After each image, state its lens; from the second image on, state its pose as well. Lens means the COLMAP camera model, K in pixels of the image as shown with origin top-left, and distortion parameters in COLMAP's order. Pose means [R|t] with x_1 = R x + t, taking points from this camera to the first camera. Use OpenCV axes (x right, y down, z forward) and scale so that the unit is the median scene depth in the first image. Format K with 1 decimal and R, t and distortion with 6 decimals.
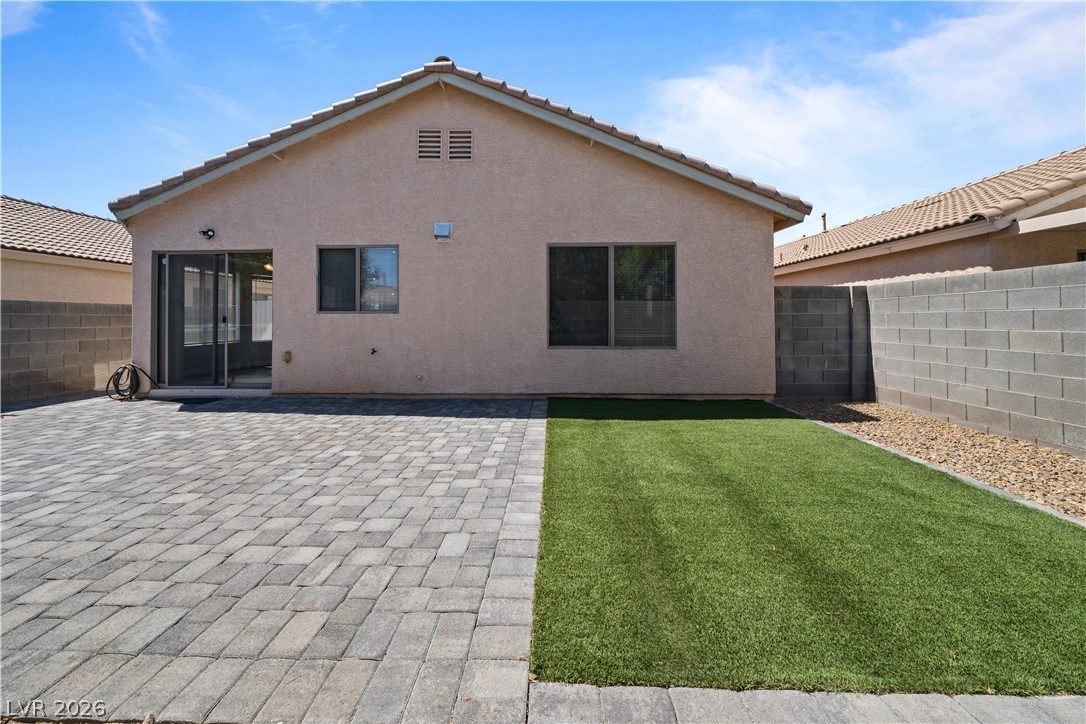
lens RADIAL K [[377.7, 0, 541.3], [0, 377.7, 318.2], [0, 0, 1]] dist [-0.002058, -0.000174]
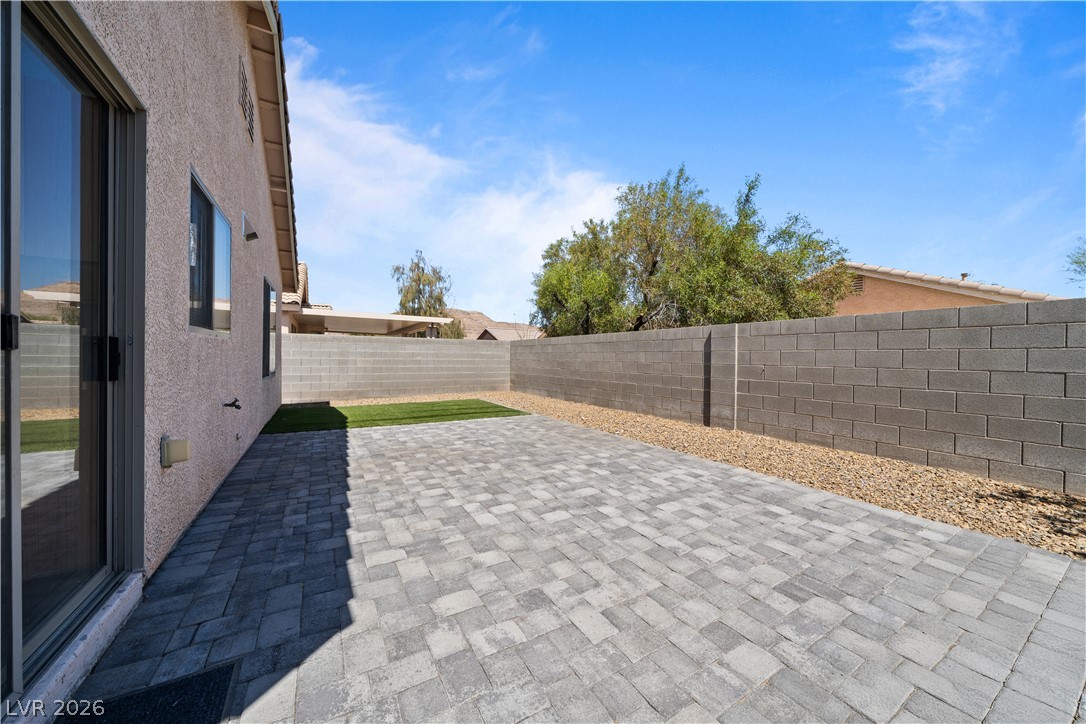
lens RADIAL K [[375.8, 0, 542.8], [0, 375.8, 354.1], [0, 0, 1]] dist [-0.001380, 0.000316]
pose [[-0.537034, 0.004807, 0.843547, -1.219883], [-0.014804, 0.999776, -0.015122, 0.014896], [-0.843430, -0.020609, -0.536843, 0.960898]]
